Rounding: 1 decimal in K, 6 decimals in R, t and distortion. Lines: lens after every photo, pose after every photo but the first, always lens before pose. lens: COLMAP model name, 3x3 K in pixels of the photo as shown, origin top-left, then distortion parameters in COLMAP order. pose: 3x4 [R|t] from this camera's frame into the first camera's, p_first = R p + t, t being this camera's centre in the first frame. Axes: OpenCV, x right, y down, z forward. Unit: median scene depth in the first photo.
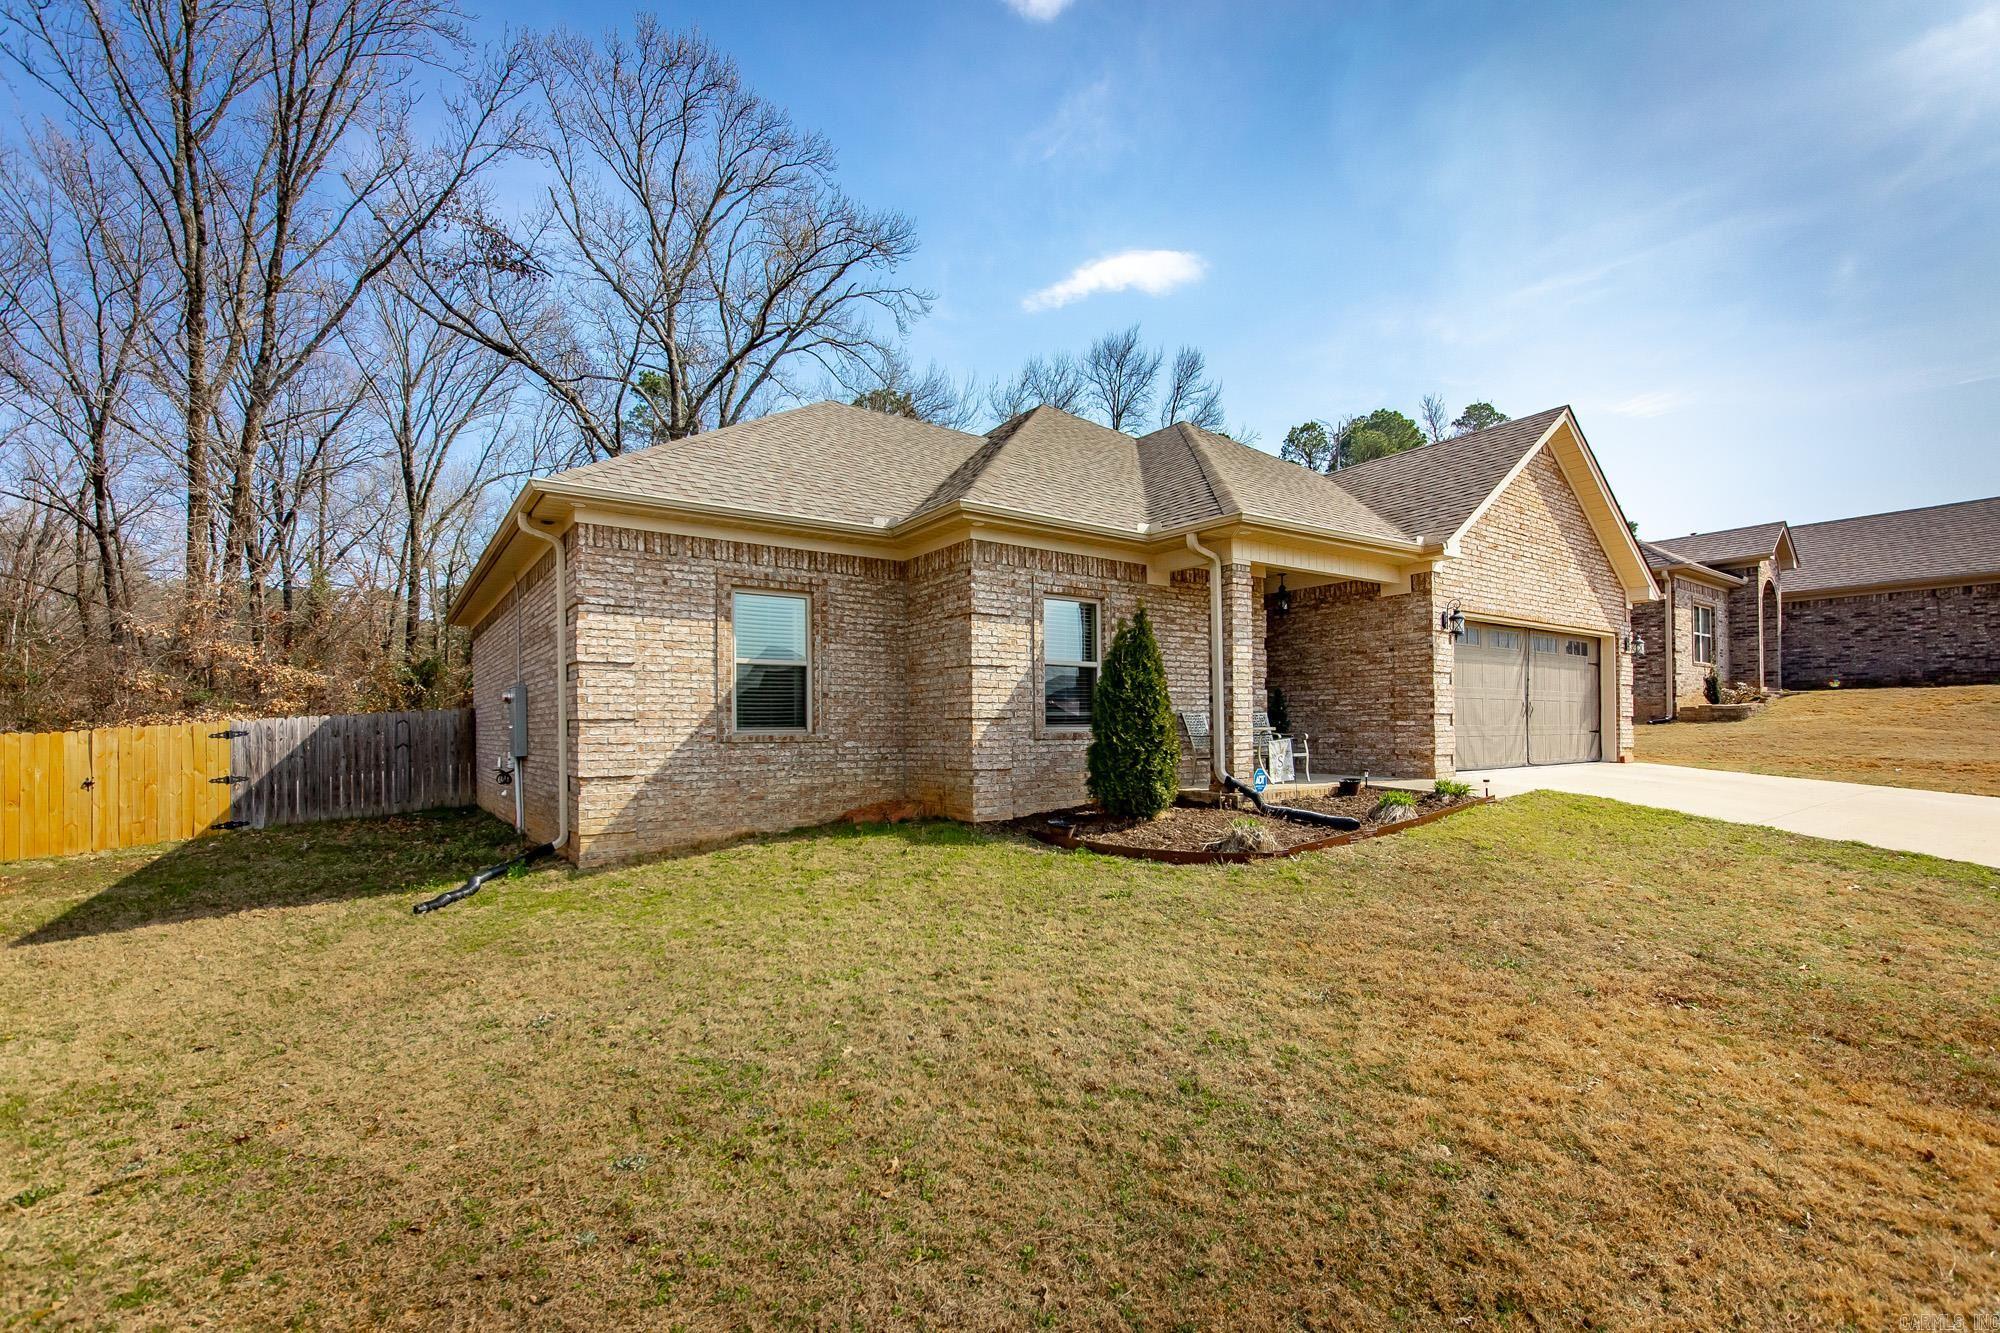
lens RADIAL K [[840.5, 0, 943.8], [0, 840.5, 724.8], [0, 0, 1]] dist [0.003173, 0.000871]
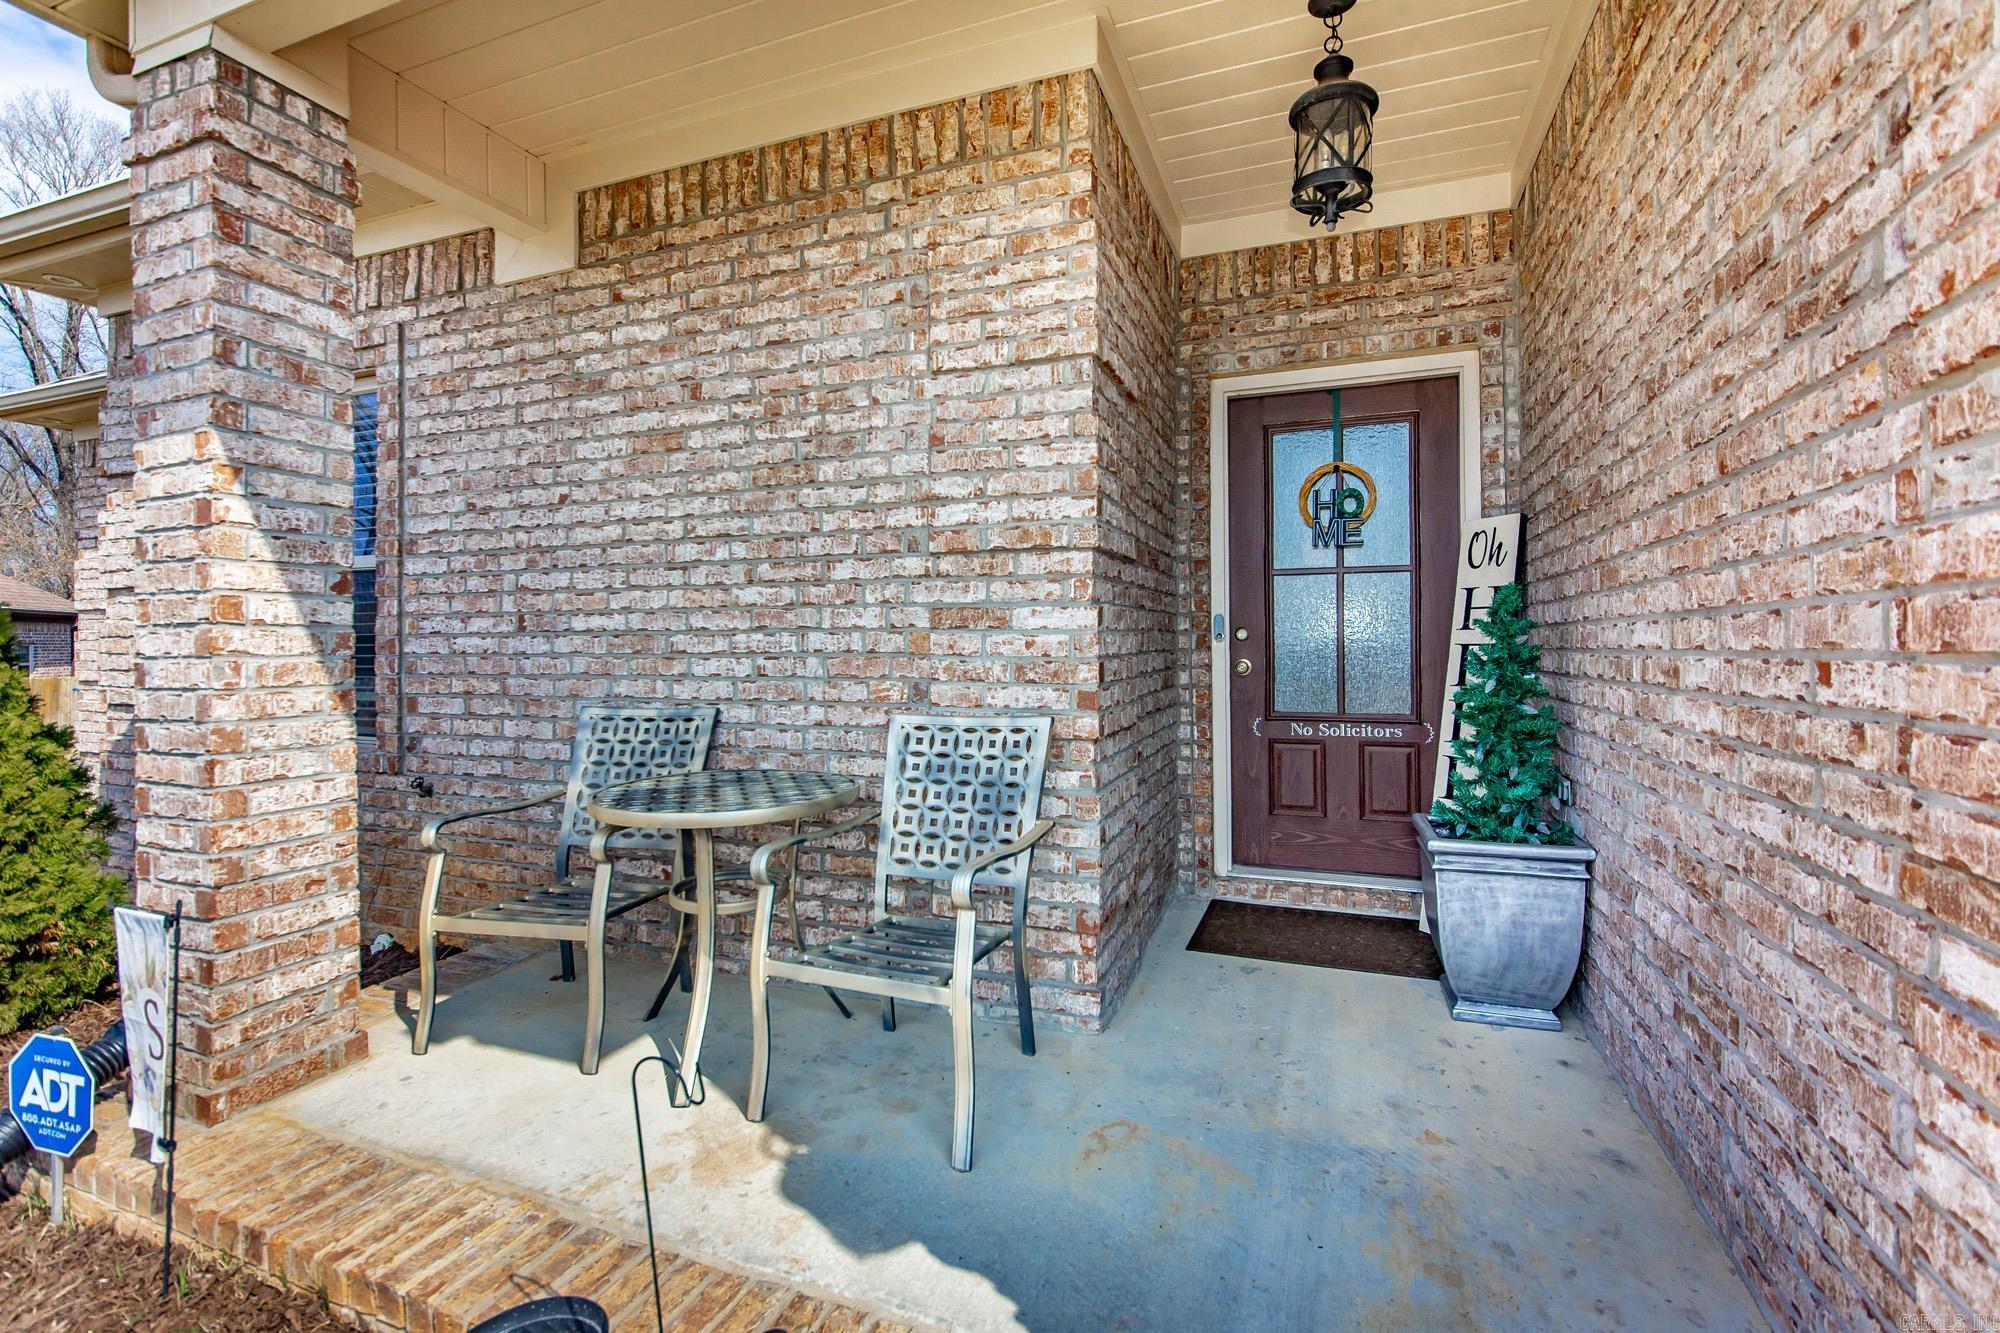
lens RADIAL K [[881.6, 0, 1003.0], [0, 881.6, 640.3], [0, 0, 1]] dist [-0.001463, -0.000357]
pose [[0.578855, 0.004397, -0.815419, 0.681481], [0.001326, 0.999979, 0.006333, -0.043133], [0.815430, -0.004747, 0.578837, 1.068833]]
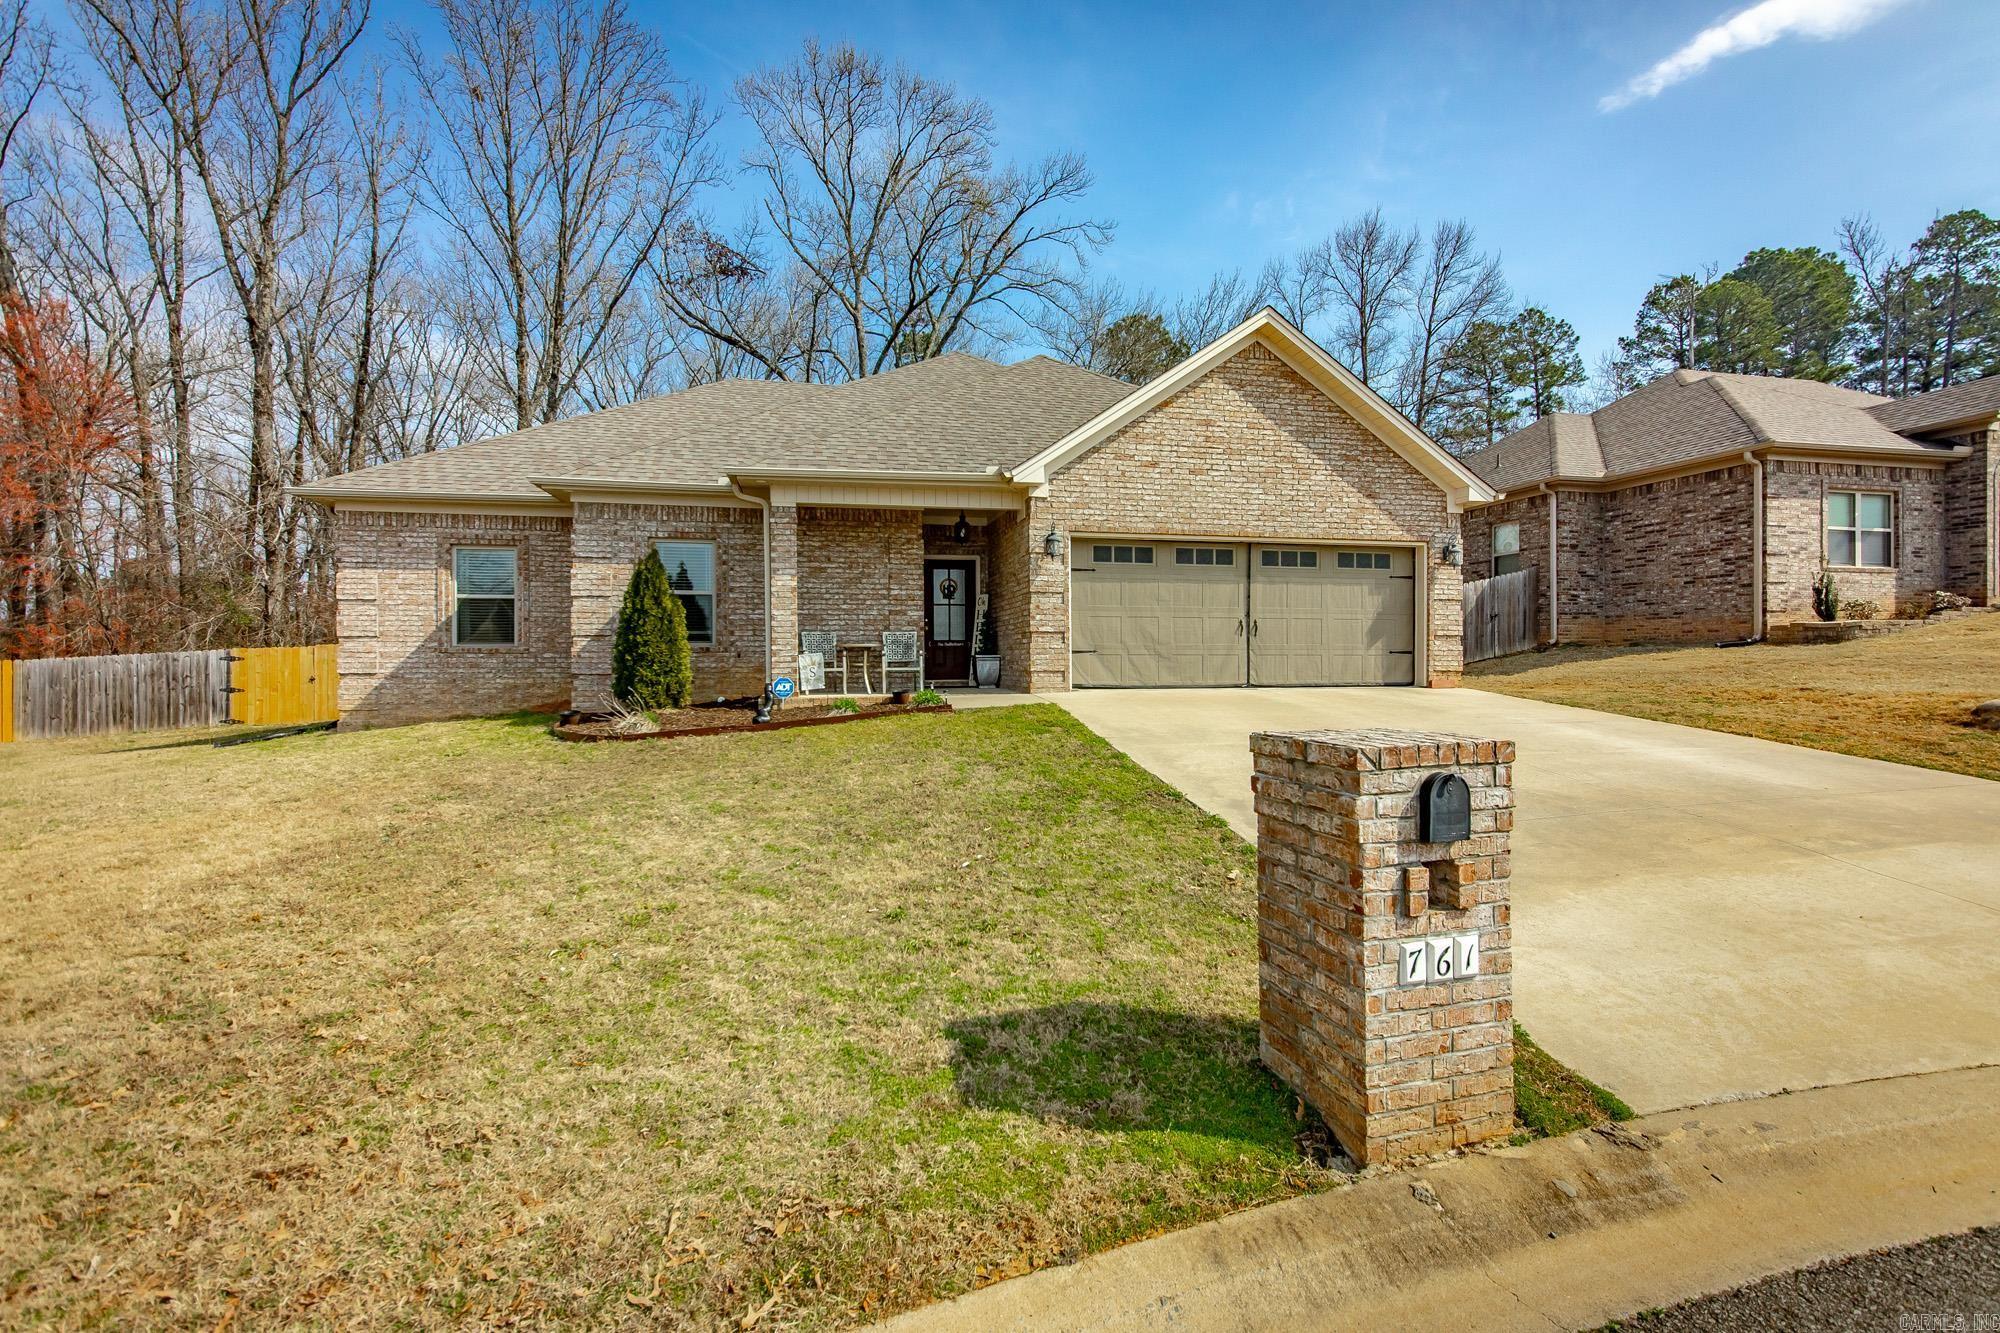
lens RADIAL K [[844.8, 0, 989.6], [0, 844.8, 660.9], [0, 0, 1]] dist [0.000726, 0.001039]
pose [[0.926362, 0.008651, -0.376536, 1.103949], [-0.004526, 0.999920, 0.011838, 0.013061], [0.376608, -0.009263, 0.926326, -0.001094]]
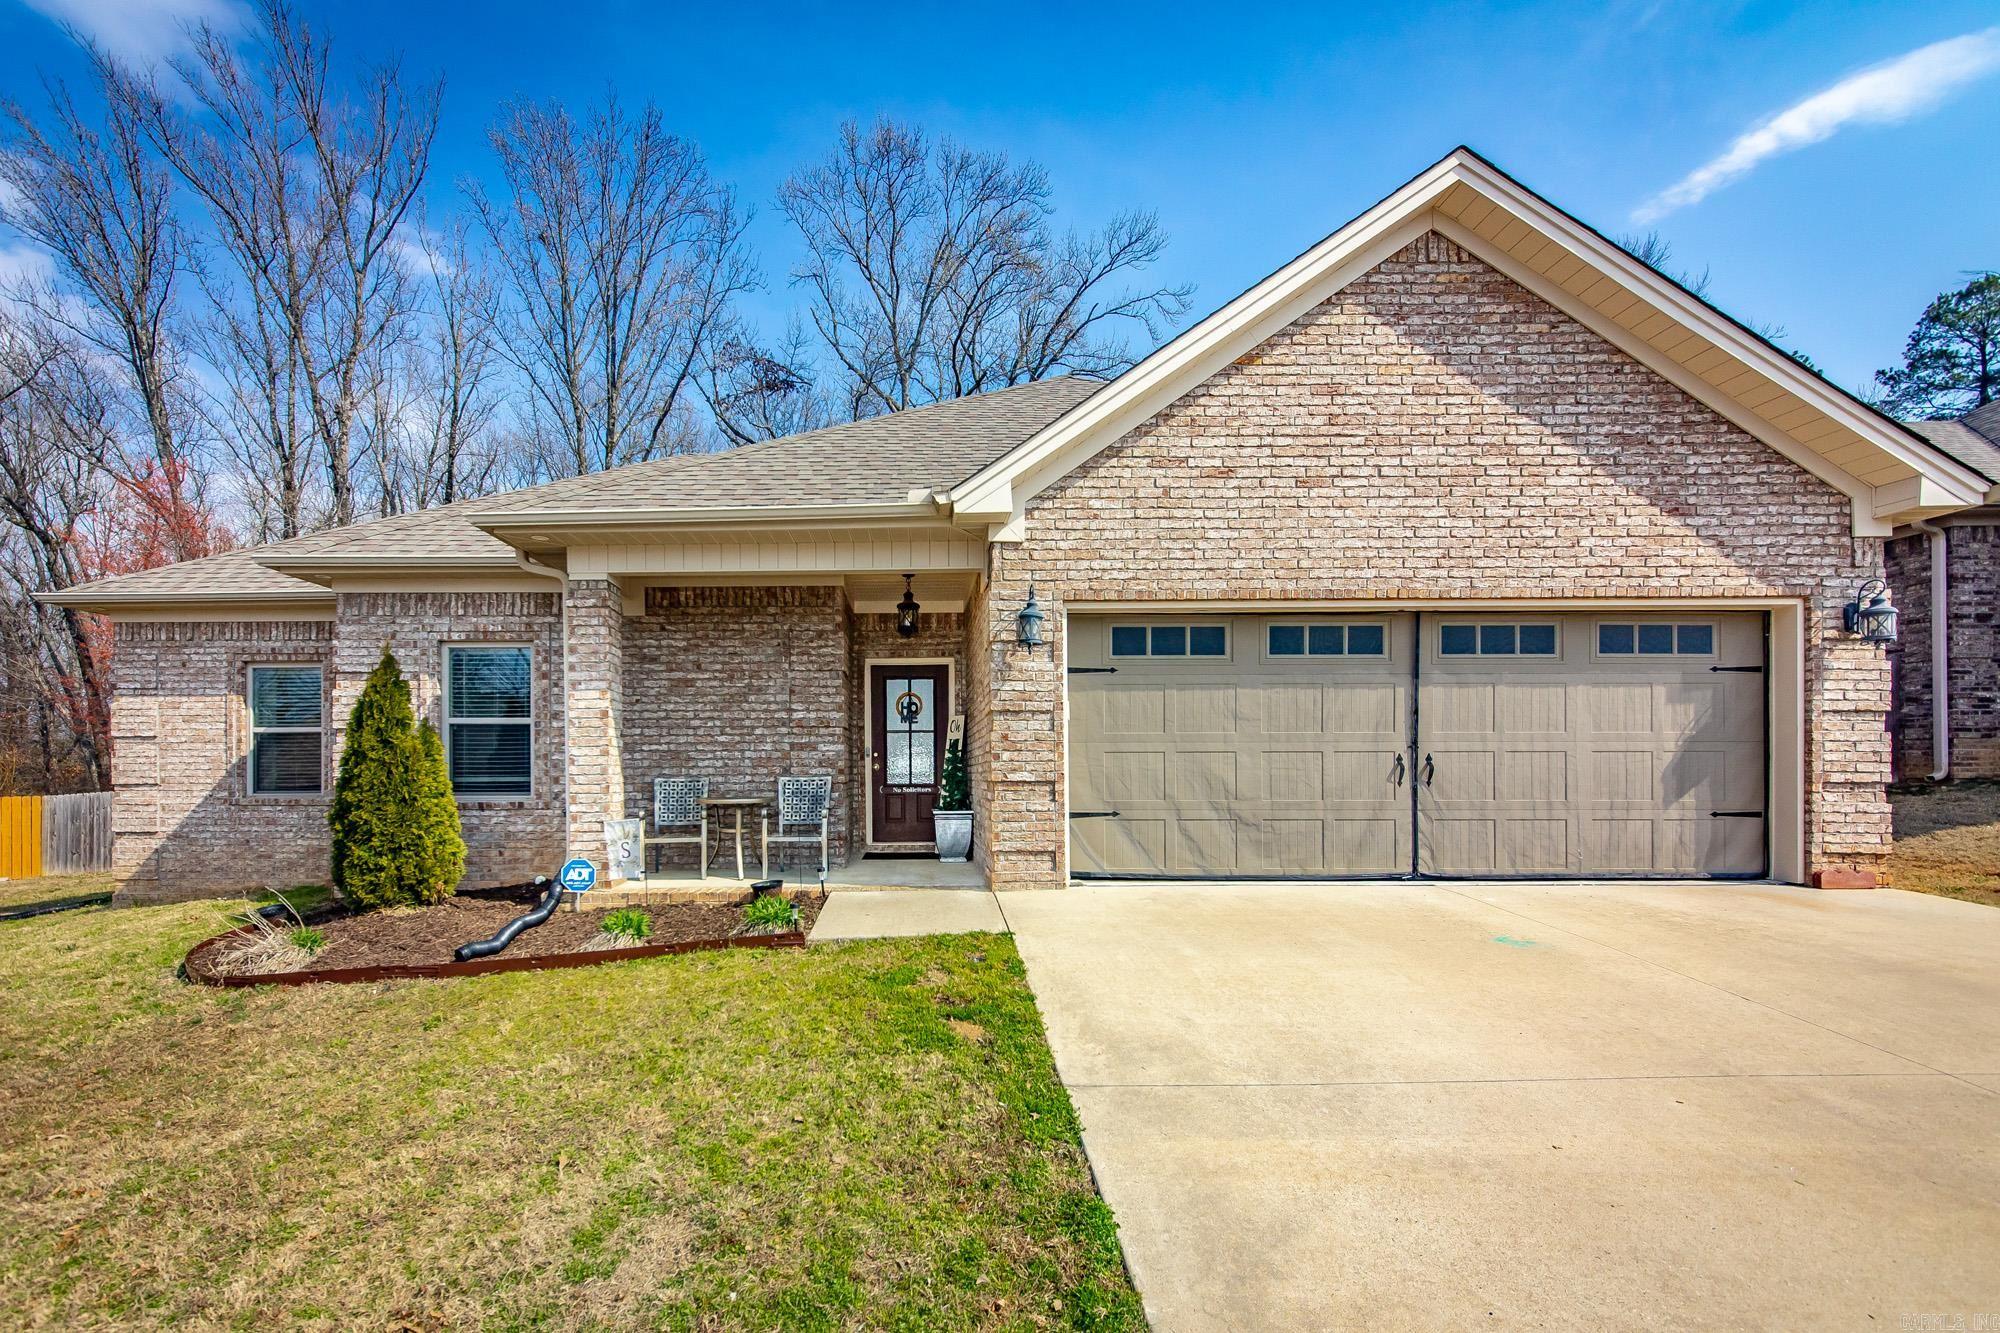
lens RADIAL K [[805.9, 0, 901.3], [0, 805.9, 773.9], [0, 0, 1]] dist [-0.001104, 0.001117]
pose [[0.826119, 0.005180, -0.563472, 1.003824], [-0.000952, 0.999969, 0.007797, -0.027160], [0.563495, -0.005905, 0.826098, 0.584537]]
